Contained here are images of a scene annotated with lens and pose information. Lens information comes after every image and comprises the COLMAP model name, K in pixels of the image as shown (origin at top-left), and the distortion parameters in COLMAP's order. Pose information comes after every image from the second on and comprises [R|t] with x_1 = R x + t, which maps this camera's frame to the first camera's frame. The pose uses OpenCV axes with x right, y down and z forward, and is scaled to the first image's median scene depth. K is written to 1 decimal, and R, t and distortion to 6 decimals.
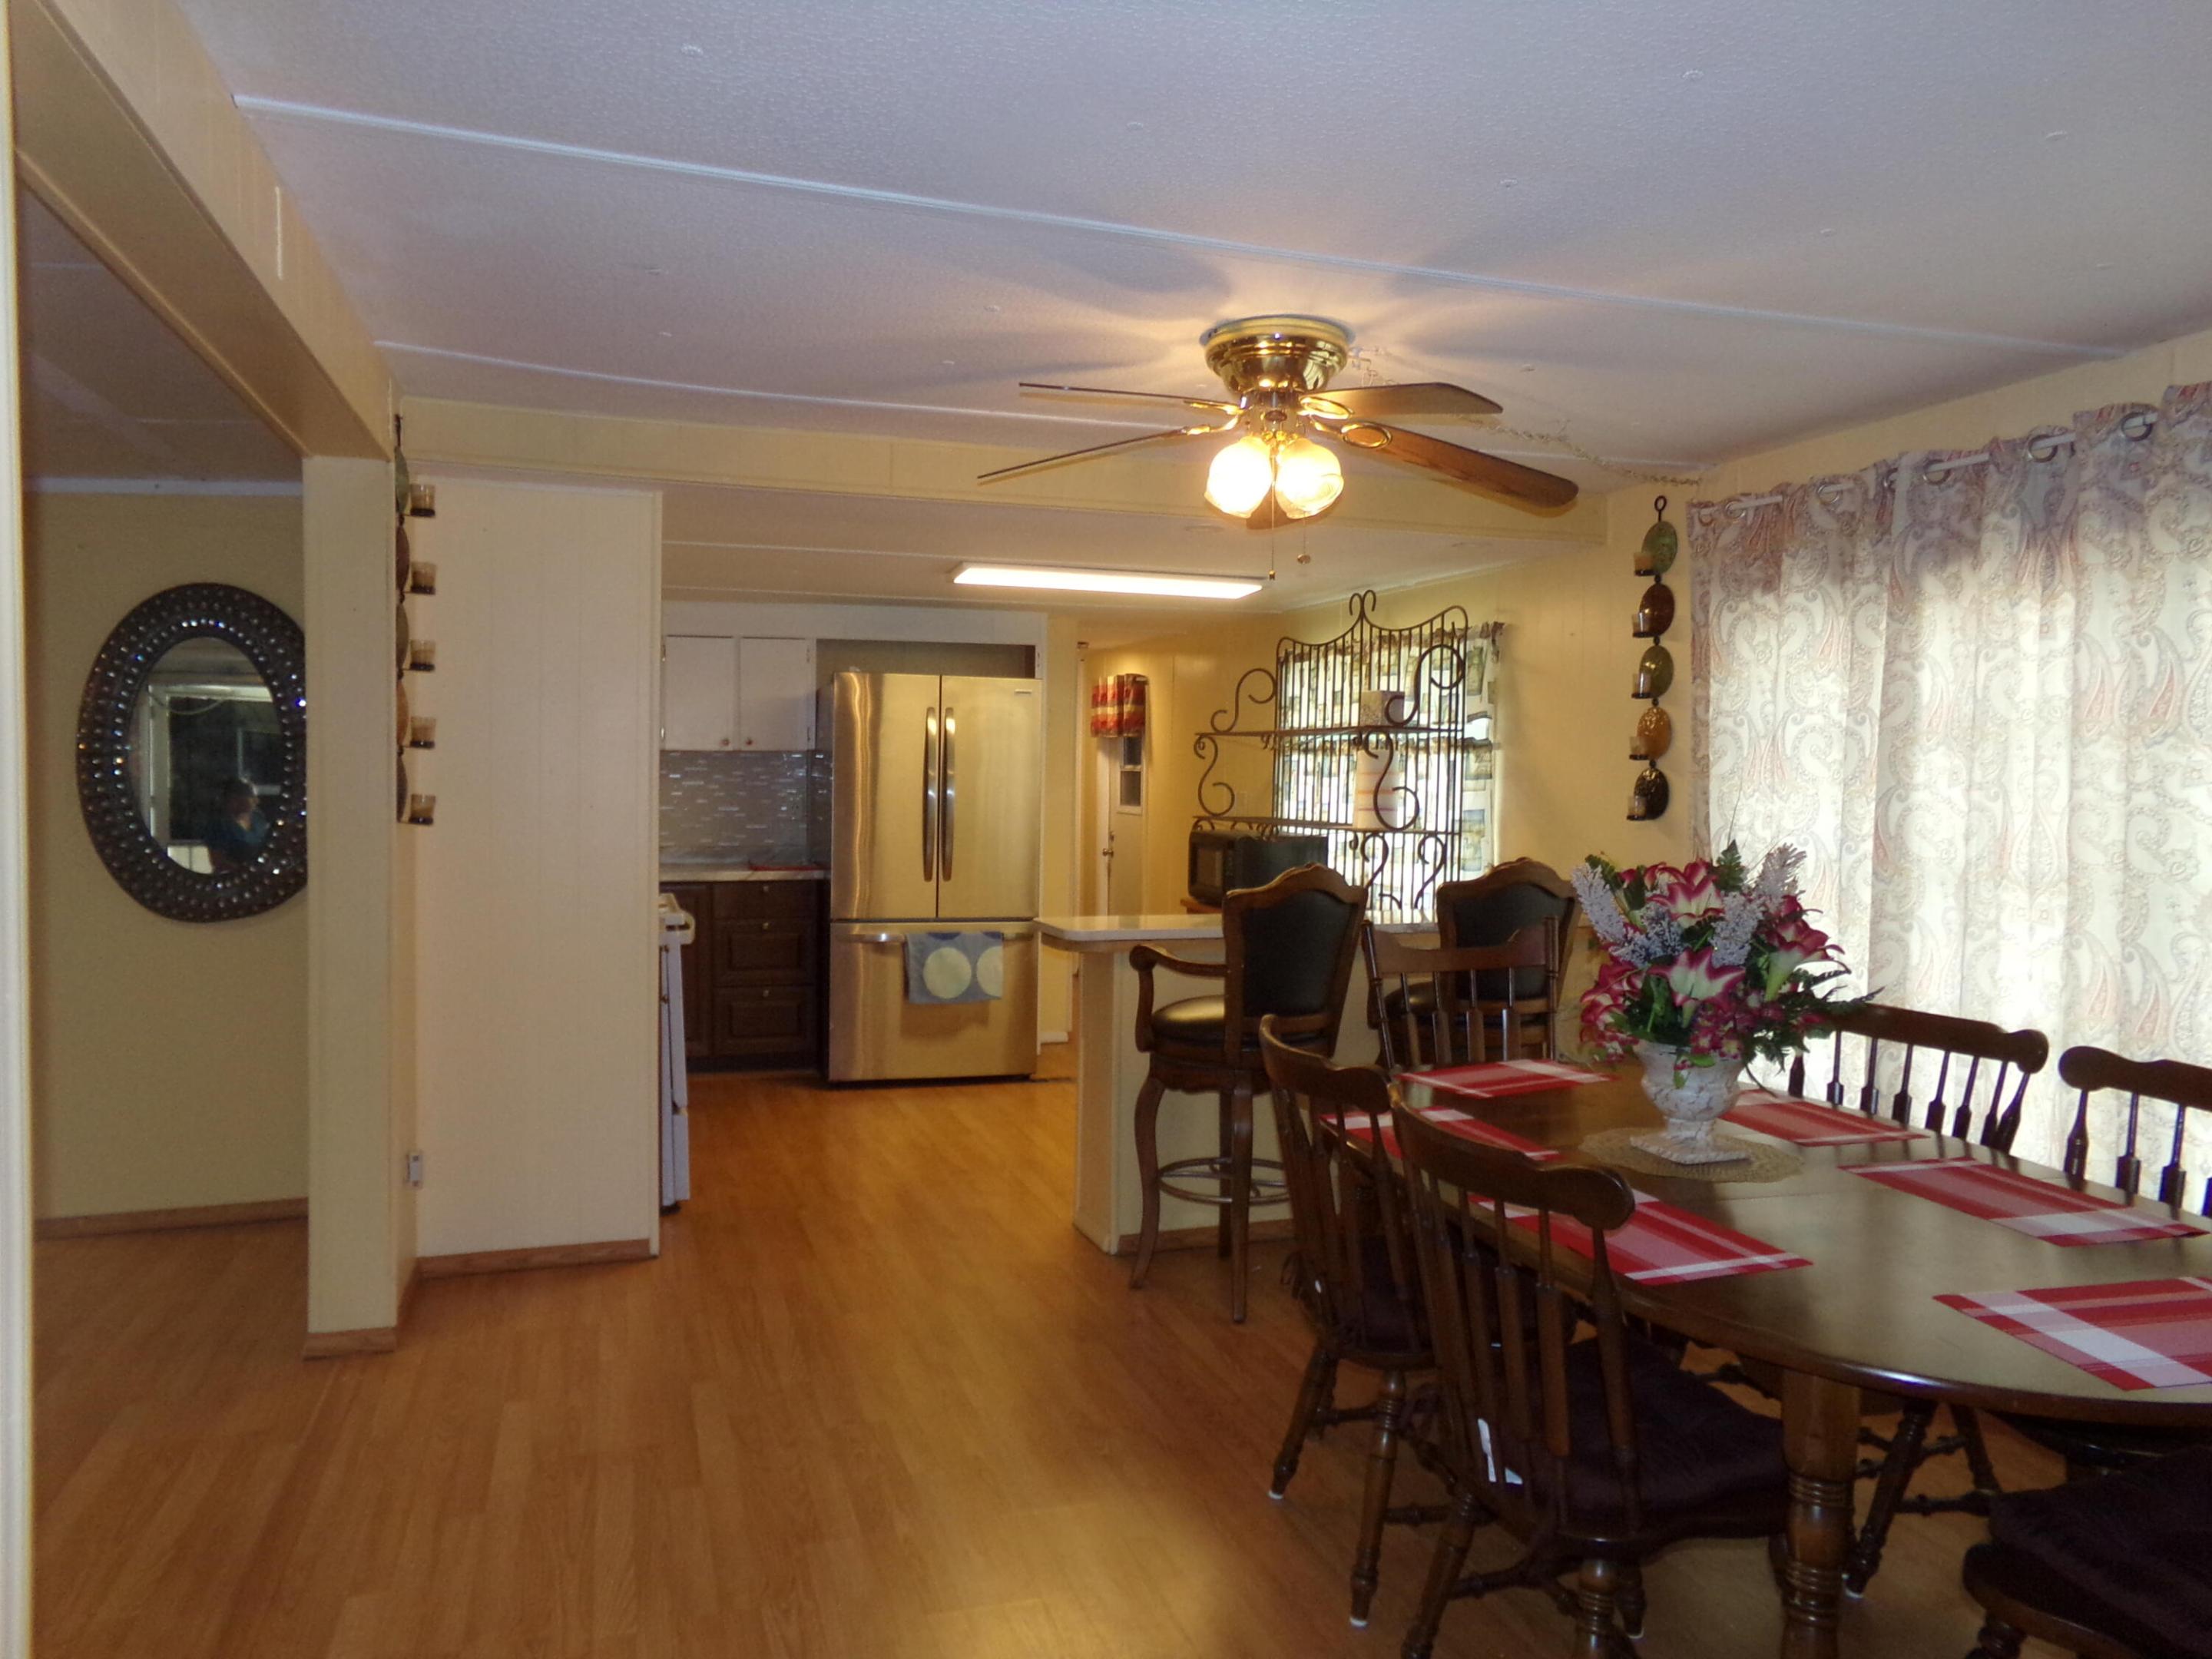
lens RADIAL K [[1471.5, 0, 1084.6], [0, 1471.5, 826.4], [0, 0, 1]] dist [-0.049373, 0.037495]
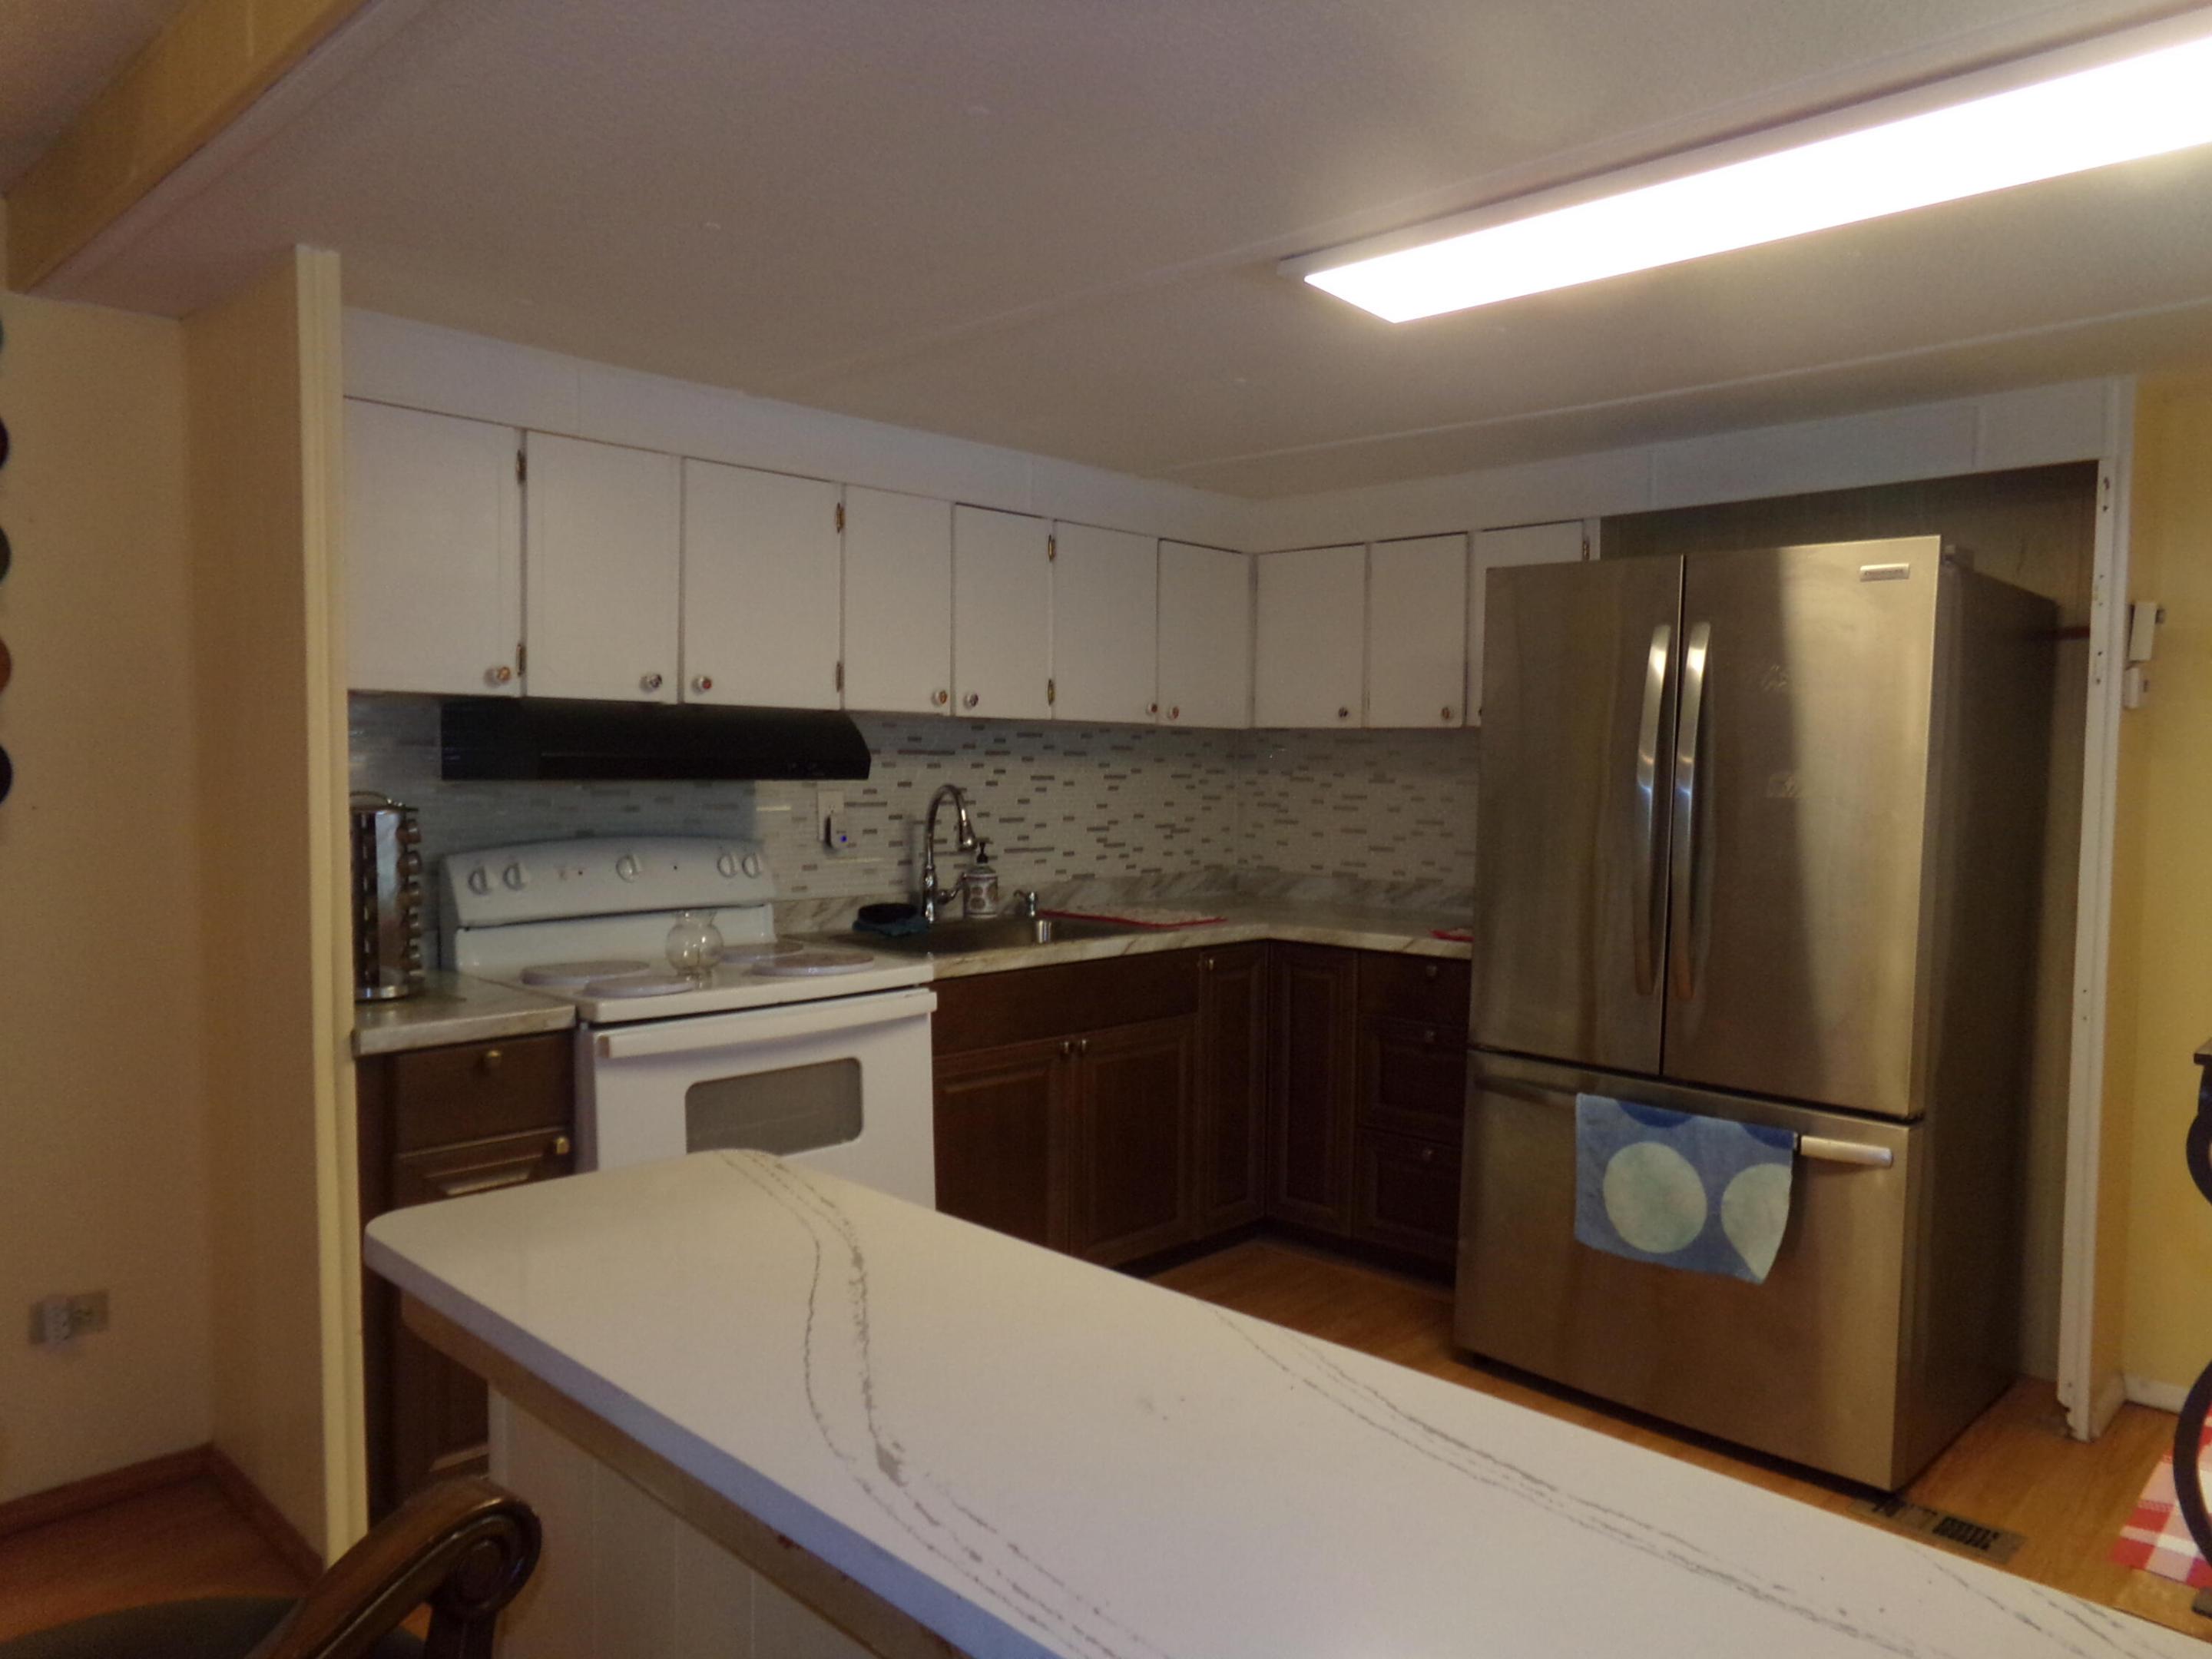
lens RADIAL K [[1471.5, 0, 1131.3], [0, 1471.5, 834.6], [0, 0, 1]] dist [-0.049373, 0.037495]
pose [[0.484158, 0.039510, -0.874088, 0.218944], [-0.038107, 0.998984, 0.024048, -0.018462], [0.874150, 0.021666, 0.485172, 0.618991]]
